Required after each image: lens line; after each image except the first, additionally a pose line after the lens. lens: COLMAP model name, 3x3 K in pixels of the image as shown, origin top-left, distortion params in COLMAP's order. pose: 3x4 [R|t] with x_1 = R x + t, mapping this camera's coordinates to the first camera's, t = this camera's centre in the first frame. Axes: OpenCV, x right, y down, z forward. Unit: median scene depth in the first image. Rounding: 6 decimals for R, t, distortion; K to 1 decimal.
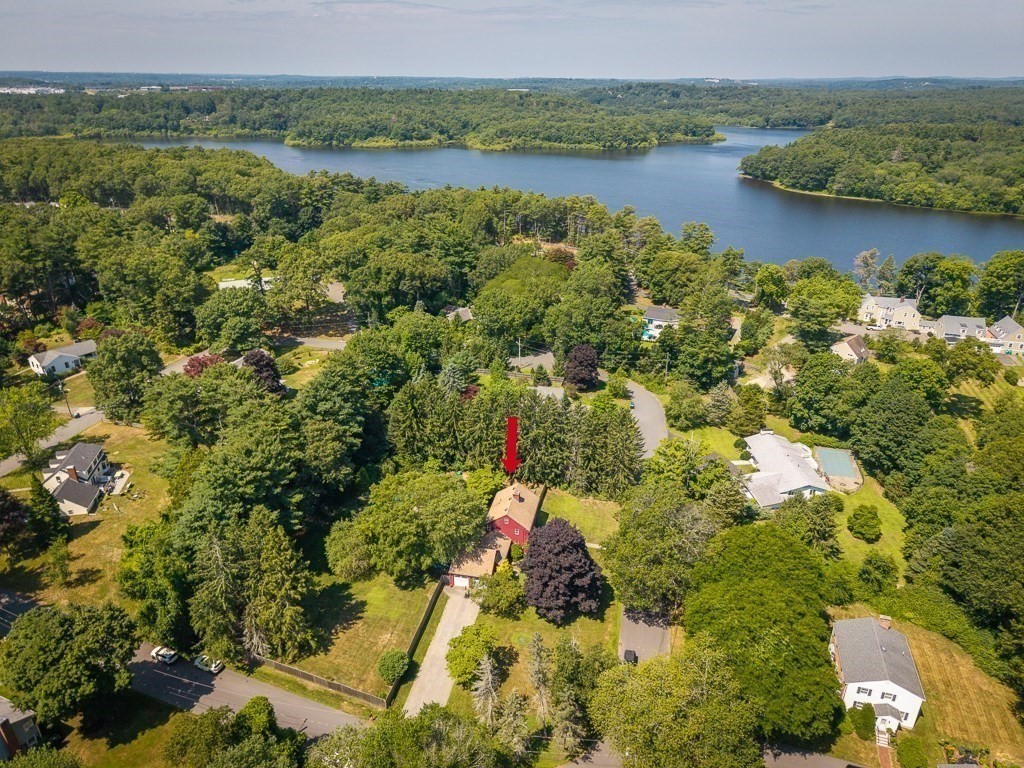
lens RADIAL K [[700.9, 0, 512.0], [0, 700.9, 384.0], [0, 0, 1]] dist [0.075709, -0.000811]
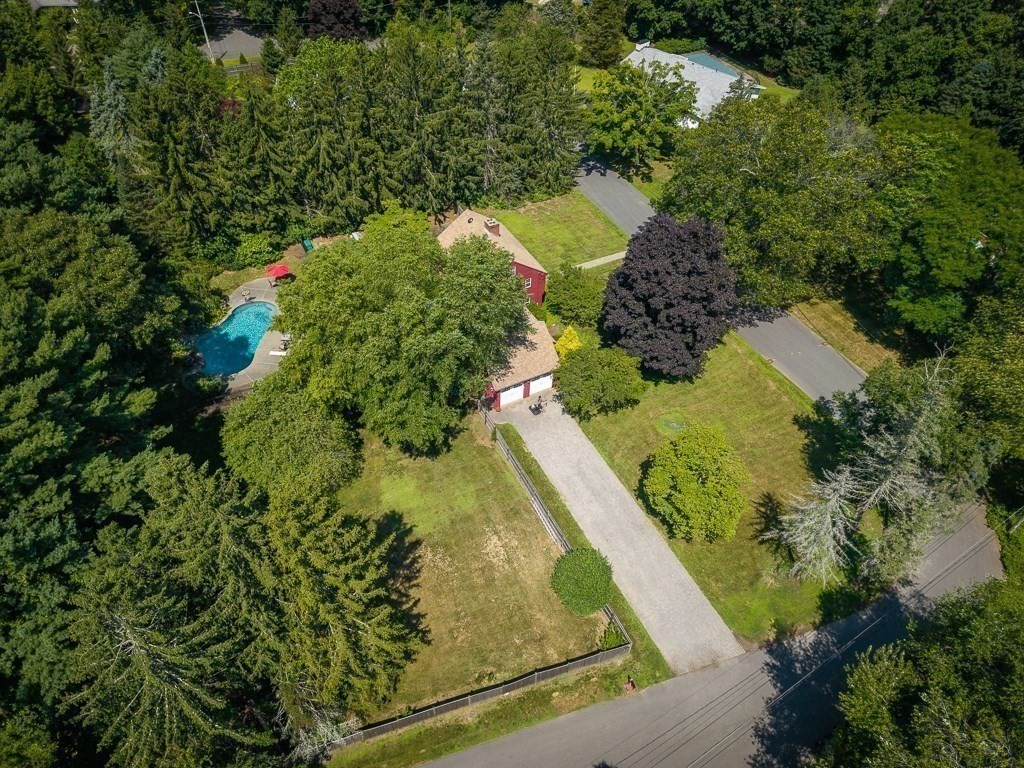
lens RADIAL K [[700.9, 0, 512.0], [0, 700.9, 384.0], [0, 0, 1]] dist [0.075709, -0.000811]
pose [[0.774058, -0.447448, 0.447911, -0.317633], [0.258591, 0.869212, 0.421429, 0.037737], [-0.577897, -0.210384, 0.788526, 0.564426]]
